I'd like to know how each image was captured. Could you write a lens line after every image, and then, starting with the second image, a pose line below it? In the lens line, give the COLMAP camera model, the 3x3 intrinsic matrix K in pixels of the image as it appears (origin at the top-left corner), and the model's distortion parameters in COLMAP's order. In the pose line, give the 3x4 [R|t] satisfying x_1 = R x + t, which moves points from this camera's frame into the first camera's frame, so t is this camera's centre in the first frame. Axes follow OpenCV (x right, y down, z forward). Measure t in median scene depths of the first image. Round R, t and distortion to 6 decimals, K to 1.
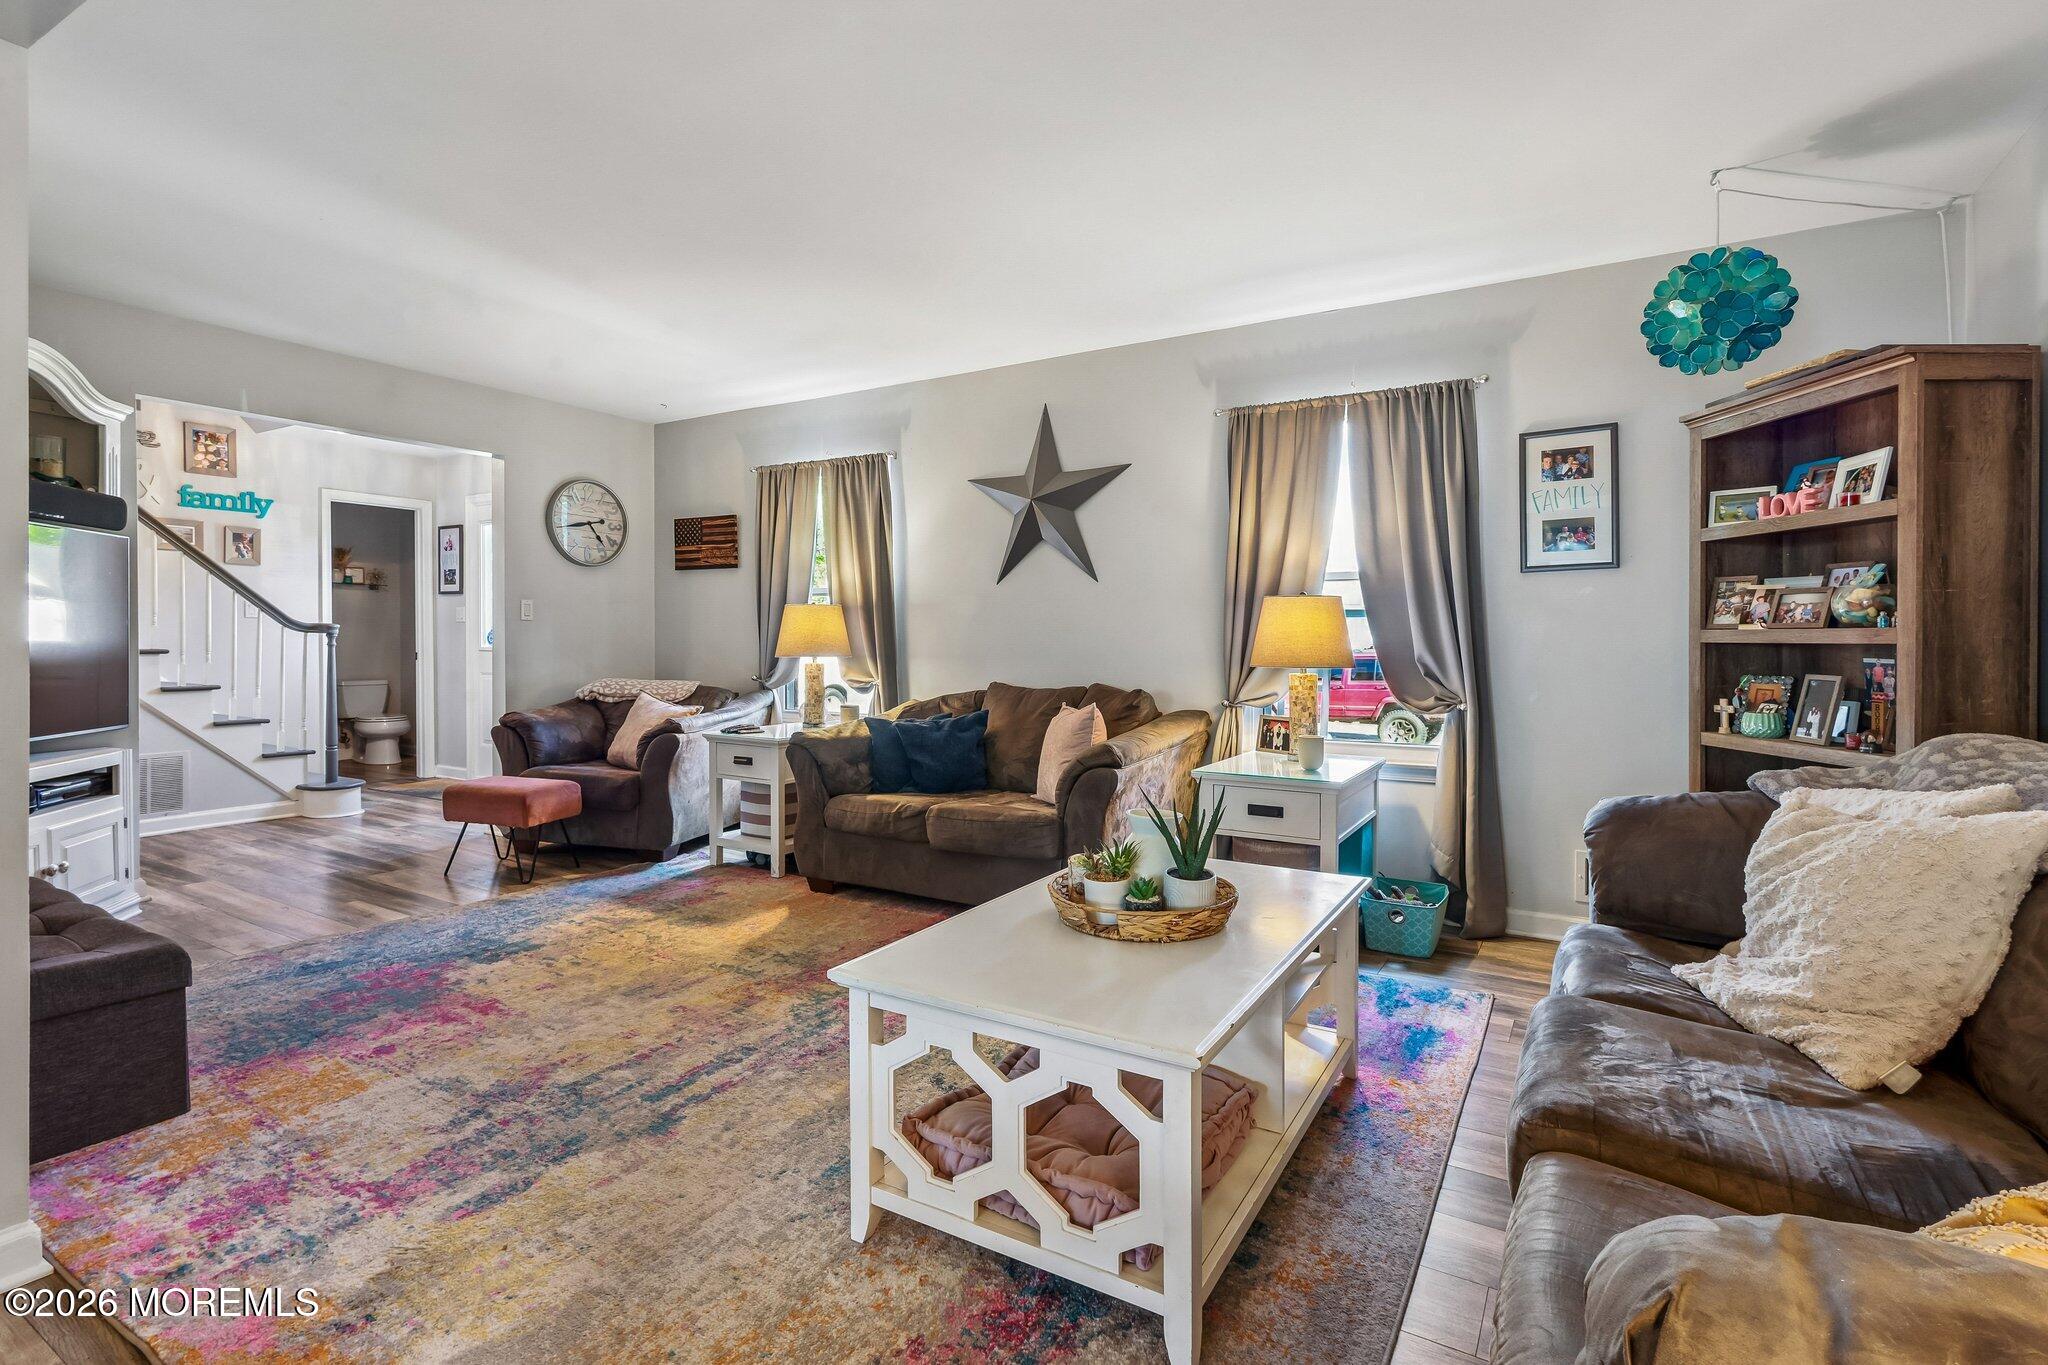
lens RADIAL K [[967.6, 0, 1018.1], [0, 967.6, 637.3], [0, 0, 1]] dist [-0.003948, -0.000189]
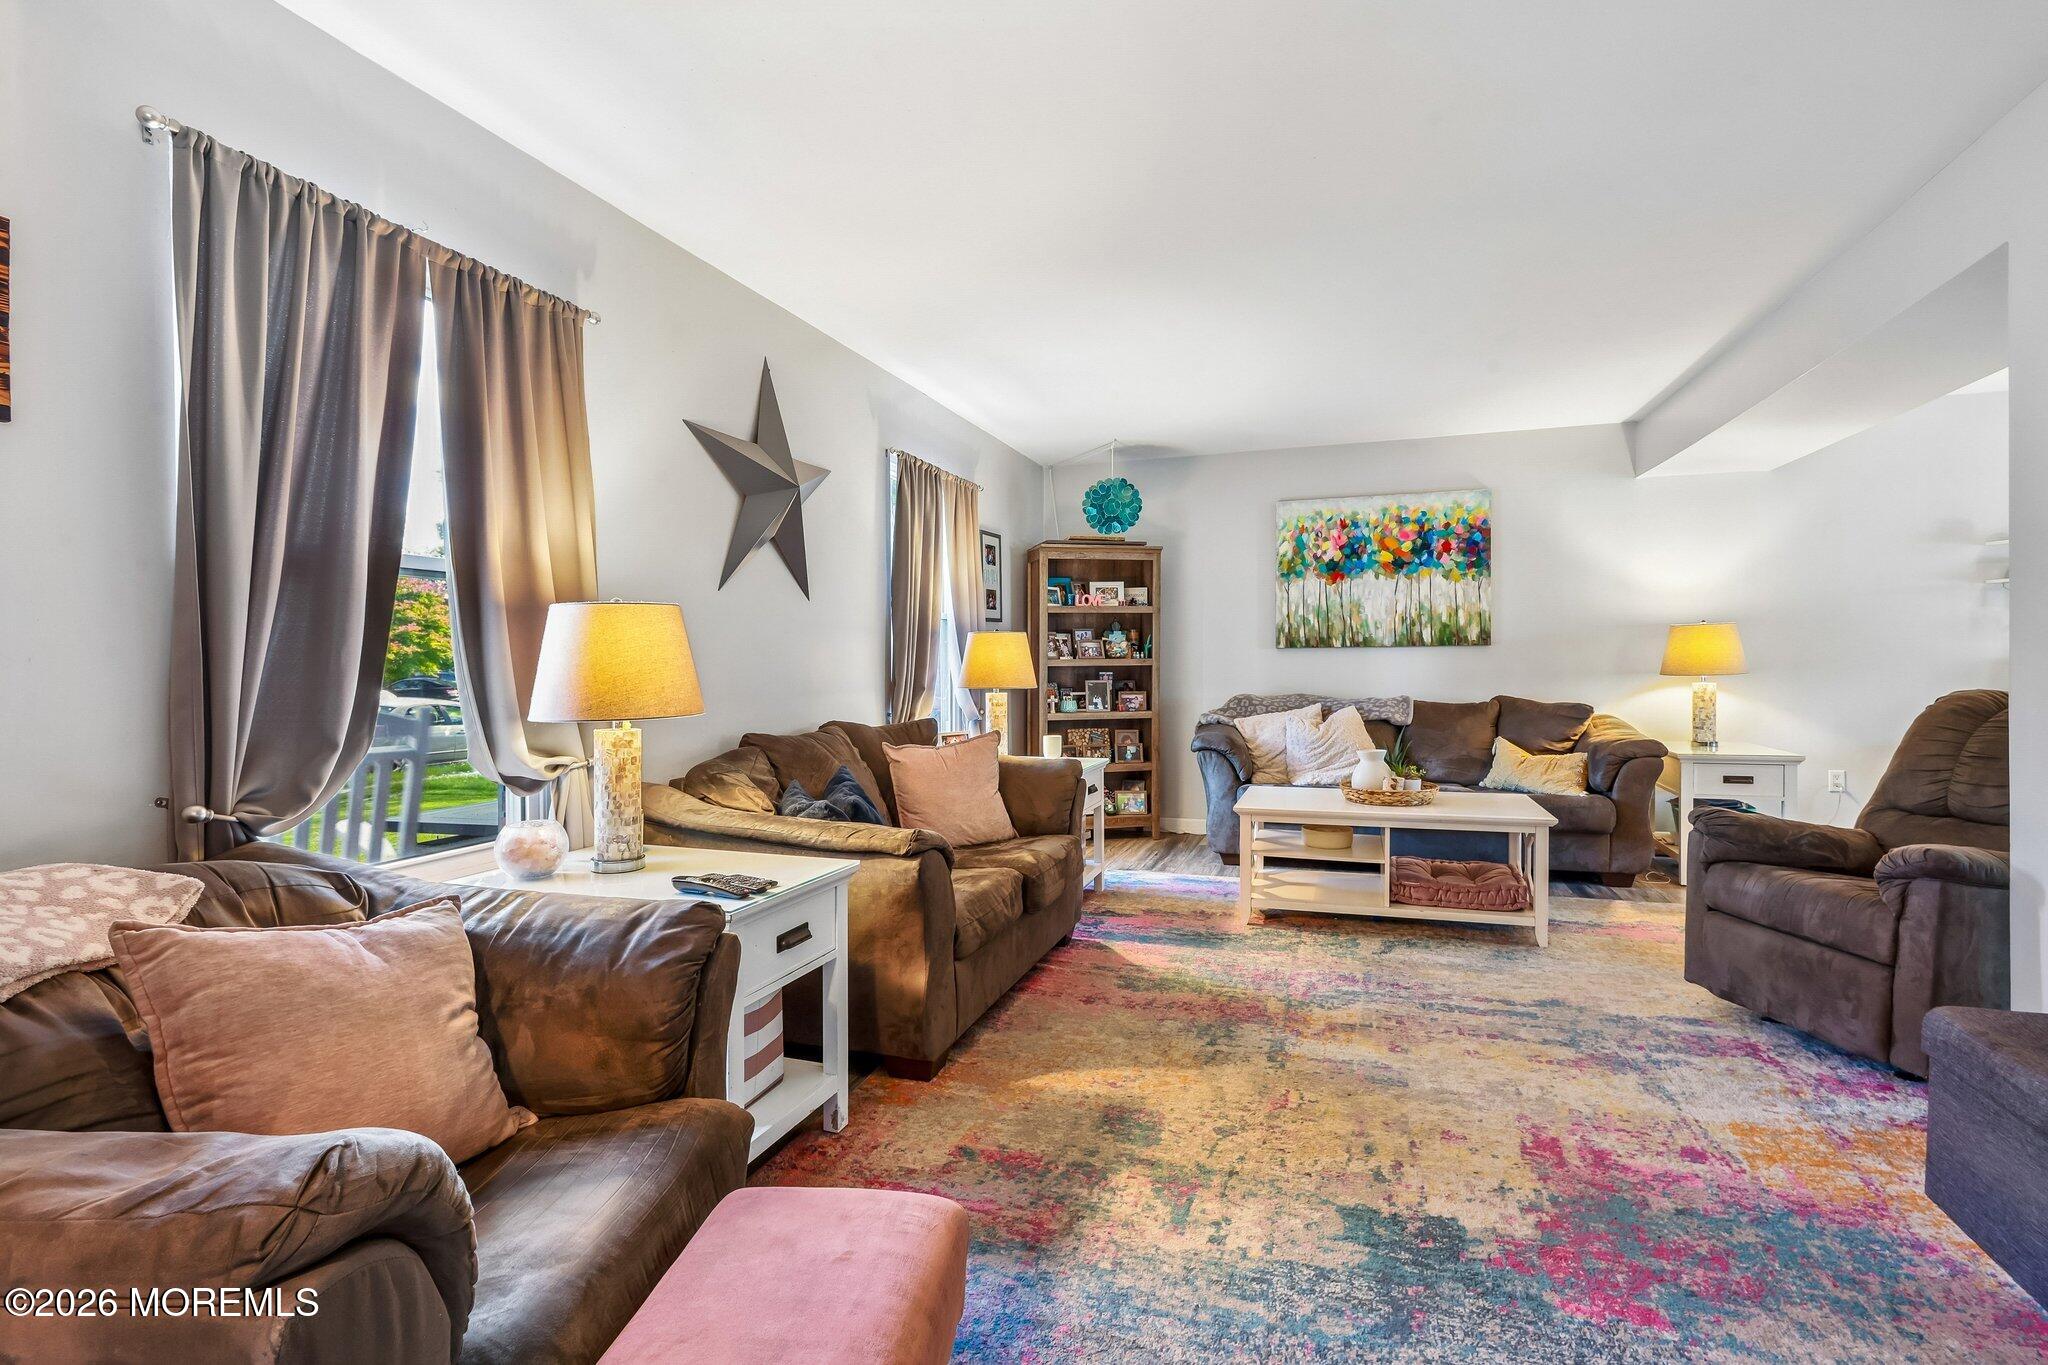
lens RADIAL K [[966.7, 0, 1025.4], [0, 966.7, 670.7], [0, 0, 1]] dist [-0.000768, 0.000038]
pose [[-0.216296, -0.011255, 0.976263, -1.269498], [0.007306, 0.999887, 0.013146, -0.011770], [-0.976300, 0.009976, -0.216189, 1.644223]]
